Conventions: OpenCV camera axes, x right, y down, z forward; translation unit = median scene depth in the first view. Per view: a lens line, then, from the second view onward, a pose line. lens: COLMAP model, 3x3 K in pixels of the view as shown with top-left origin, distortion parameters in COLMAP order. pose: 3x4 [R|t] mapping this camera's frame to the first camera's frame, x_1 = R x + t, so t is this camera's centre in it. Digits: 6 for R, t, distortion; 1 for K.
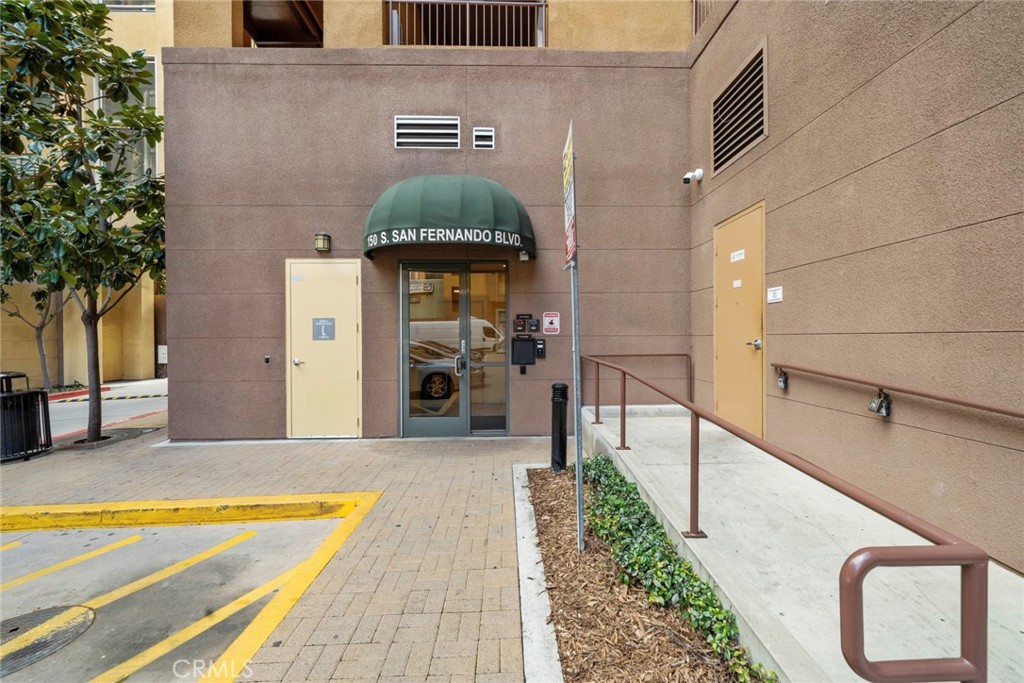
lens RADIAL K [[409.7, 0, 514.3], [0, 409.7, 340.3], [0, 0, 1]] dist [-0.001488, 0.000331]
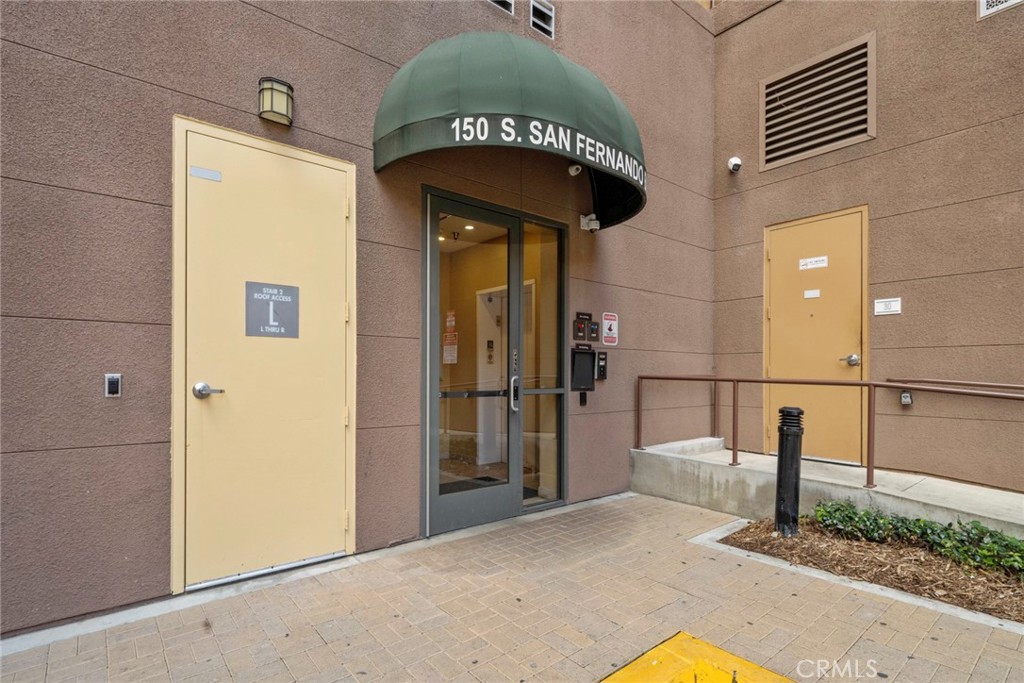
lens RADIAL K [[529.3, 0, 515.5], [0, 529.3, 373.9], [0, 0, 1]] dist [0.003694, -0.002779]
pose [[0.792201, 0.004957, 0.610240, -0.607739], [-0.001111, 0.999977, -0.006681, 0.041047], [-0.610259, 0.004614, 0.792189, 0.427718]]
